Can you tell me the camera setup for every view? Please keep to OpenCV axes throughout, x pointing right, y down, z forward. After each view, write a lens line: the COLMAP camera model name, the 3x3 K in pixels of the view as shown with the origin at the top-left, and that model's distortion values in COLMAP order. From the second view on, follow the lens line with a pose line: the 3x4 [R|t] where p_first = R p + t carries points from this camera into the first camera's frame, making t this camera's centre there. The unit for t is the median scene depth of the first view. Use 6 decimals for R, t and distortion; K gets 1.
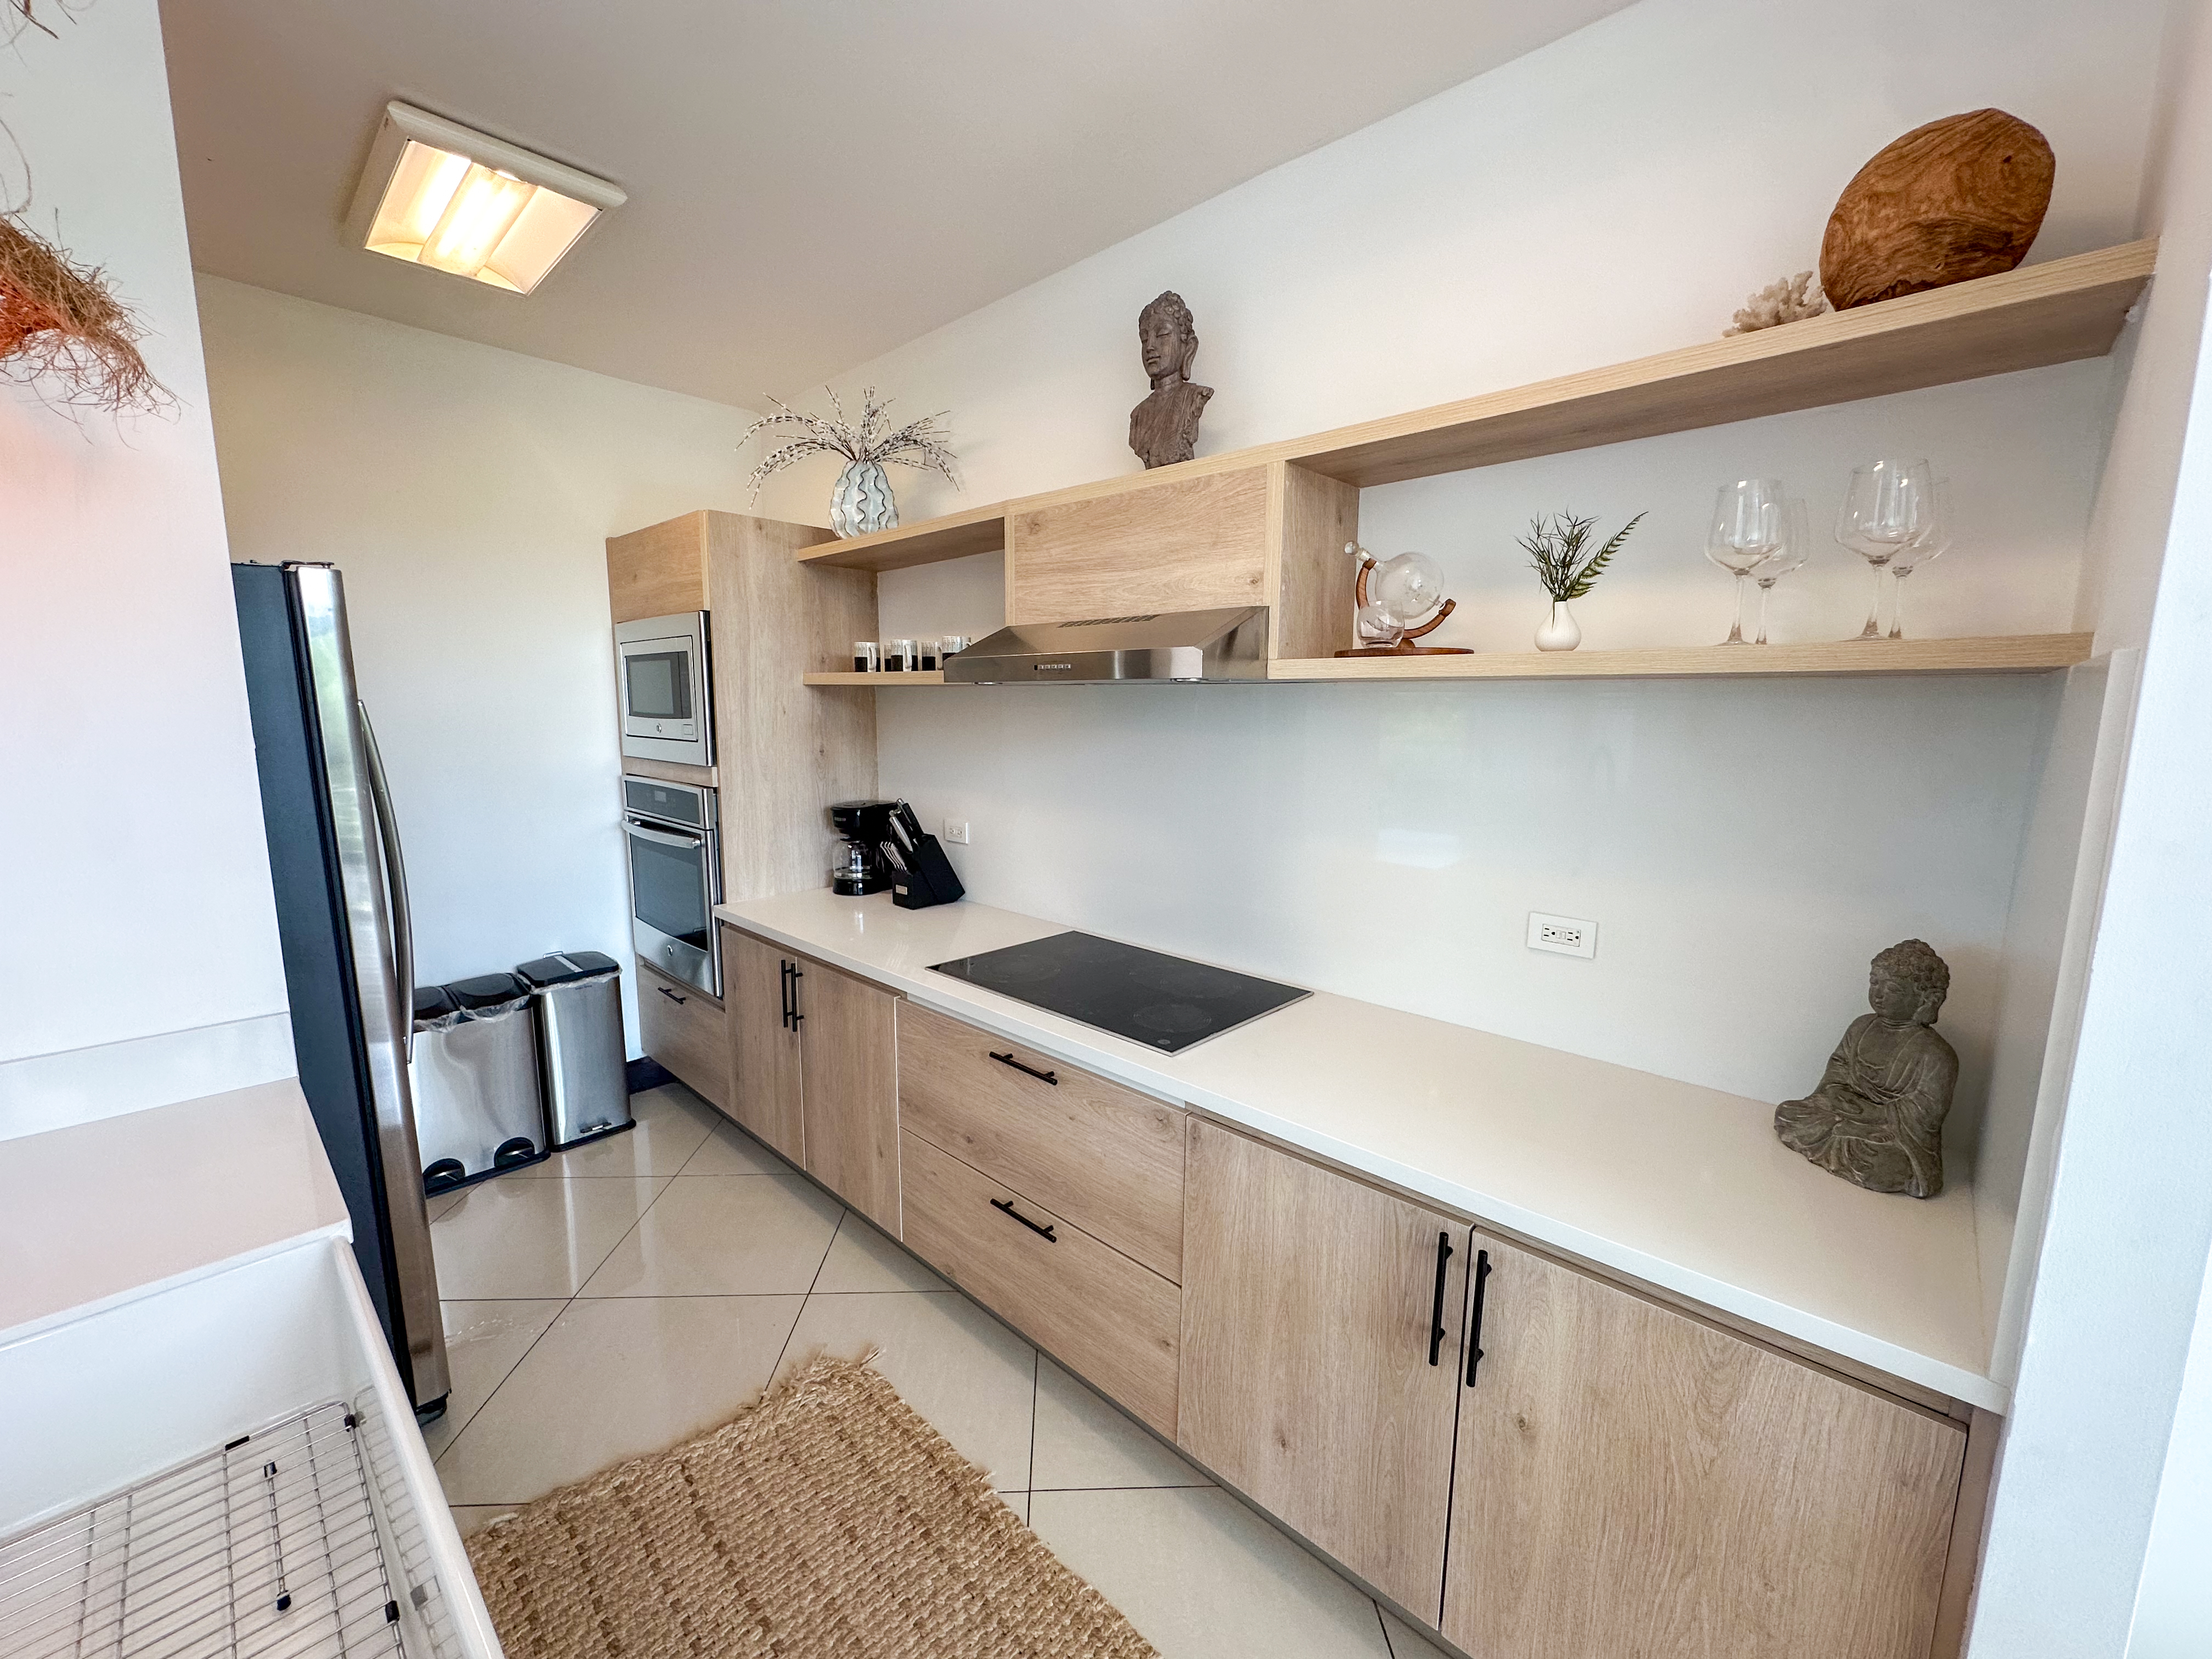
lens RADIAL K [[882.0, 0, 1097.1], [0, 882.0, 831.0], [0, 0, 1]] dist [-0.000726, 0.000202]
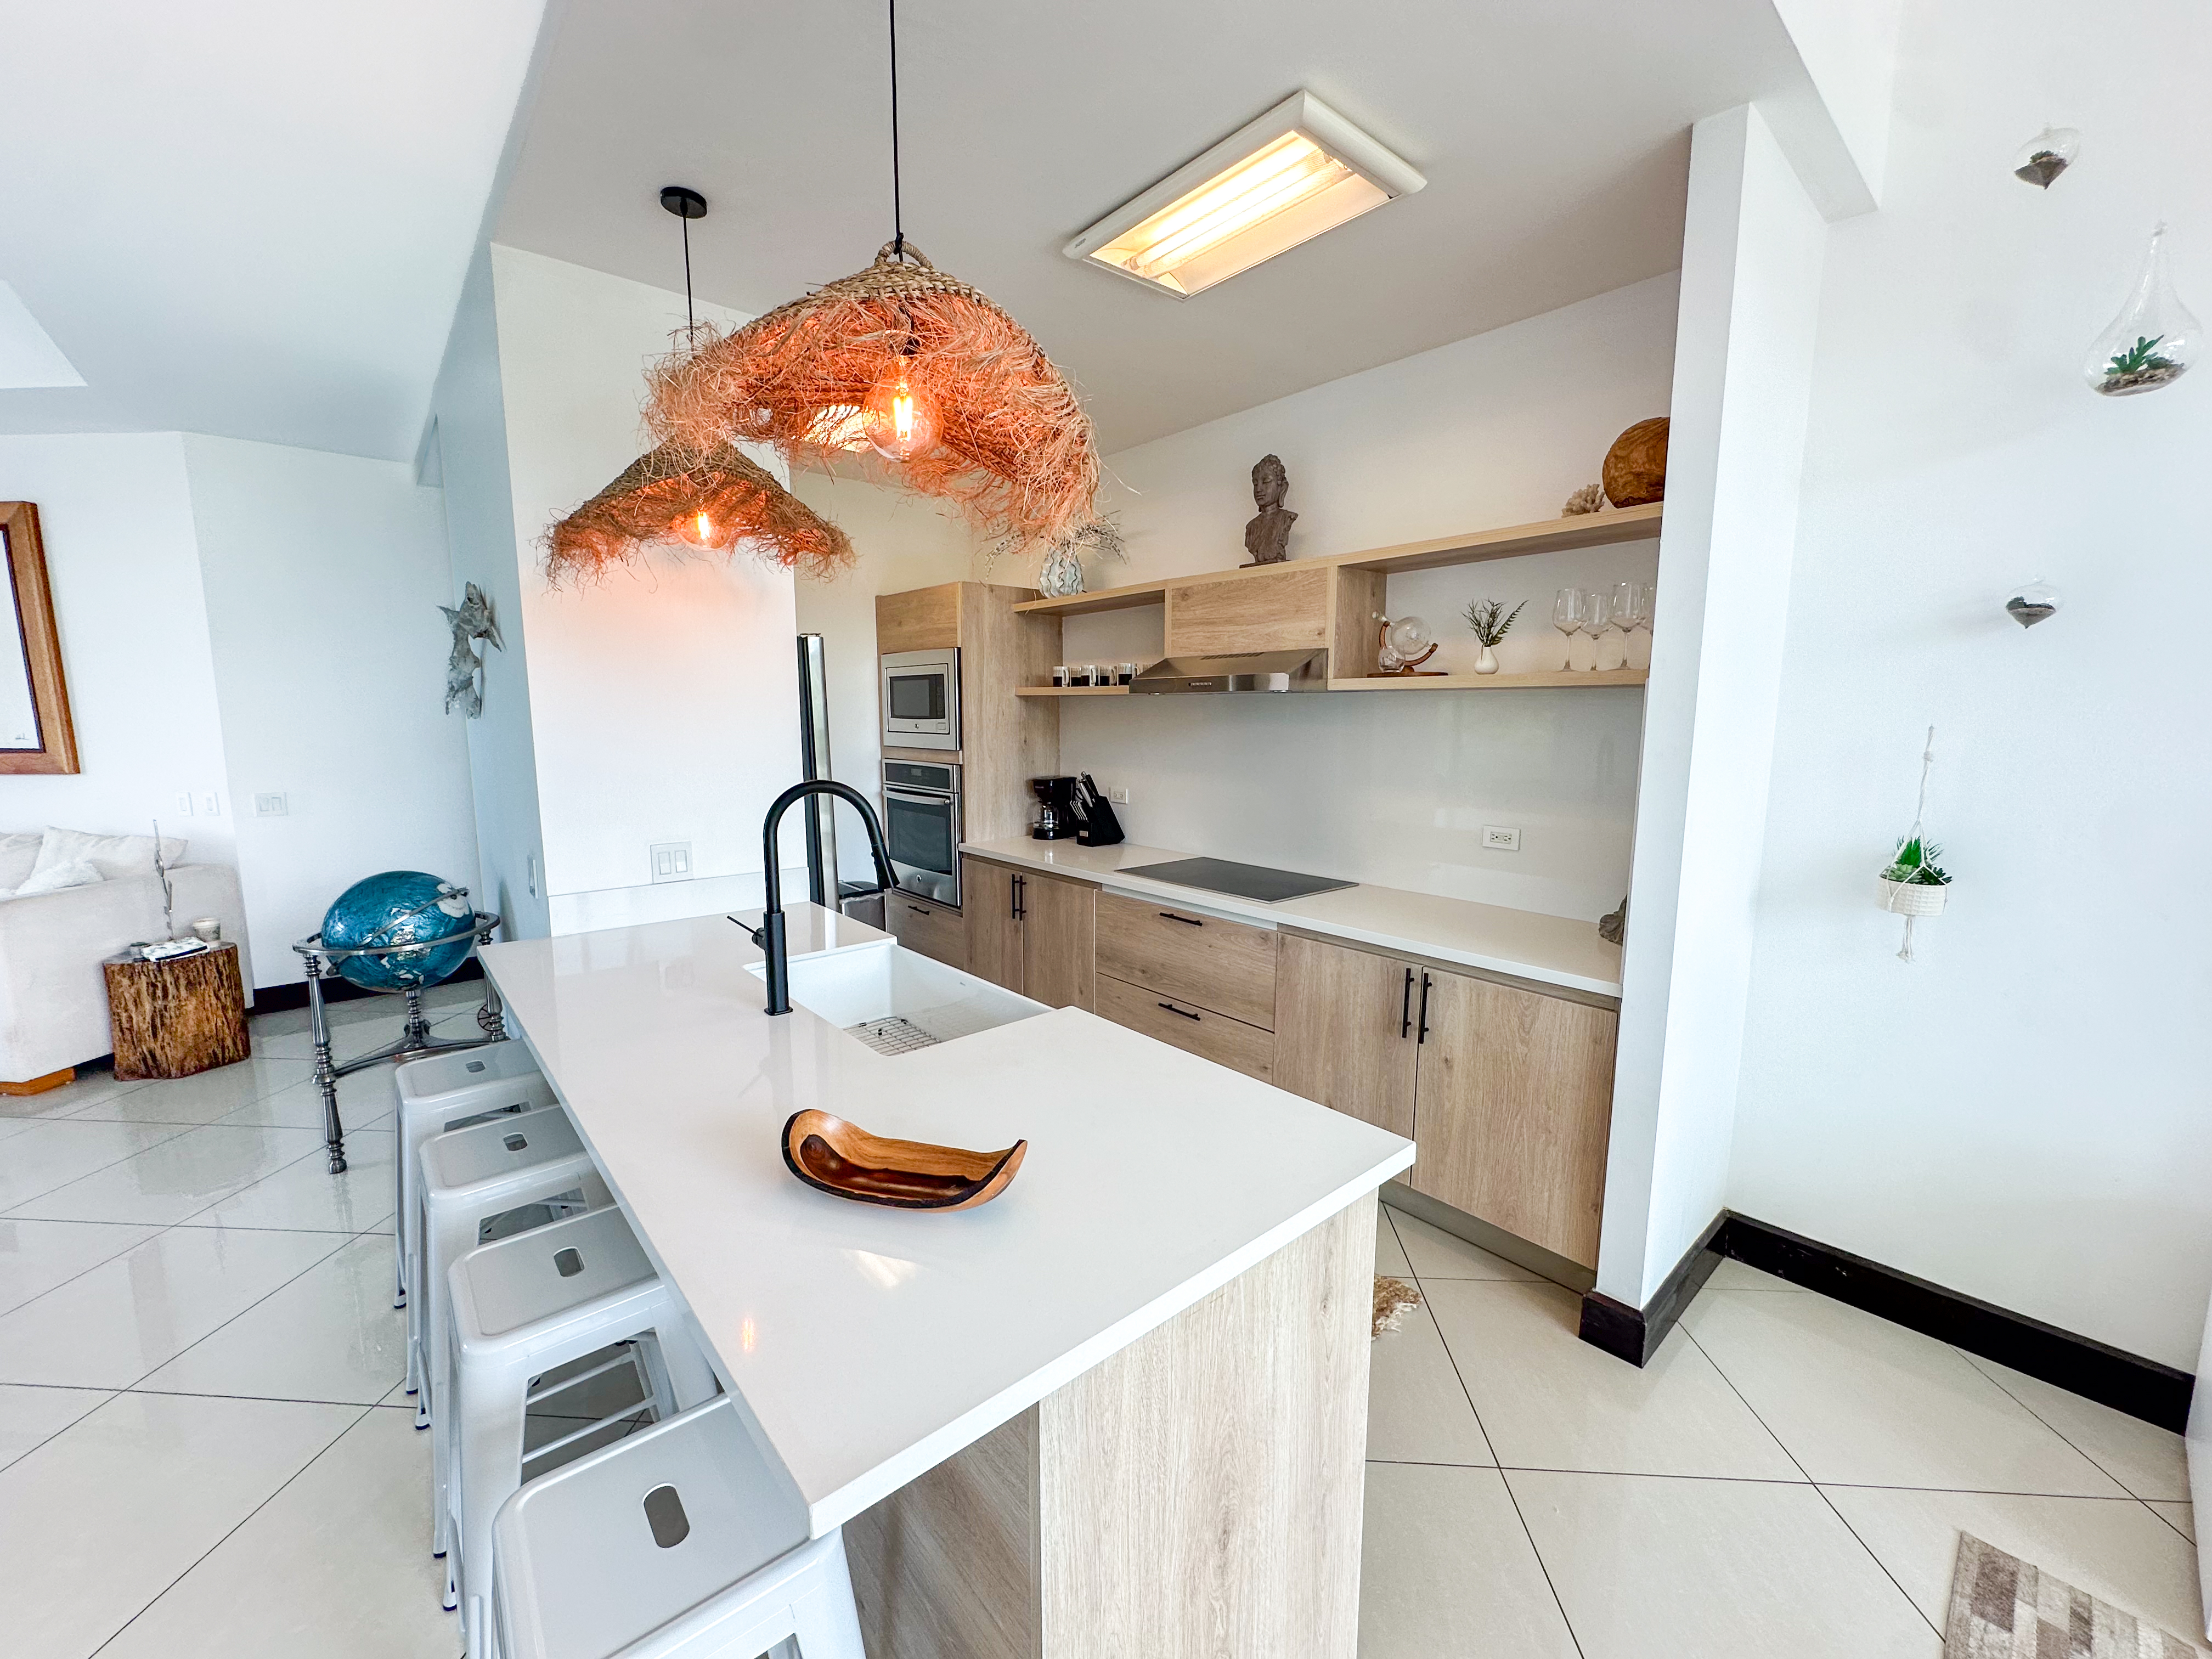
lens RADIAL K [[882.0, 0, 1096.5], [0, 882.0, 829.0], [0, 0, 1]] dist [-0.000726, 0.000202]
pose [[0.994222, 0.007467, -0.107085, -0.064758], [-0.008600, 0.999912, -0.010130, 0.113241], [0.107000, 0.010992, 0.994198, -0.713595]]
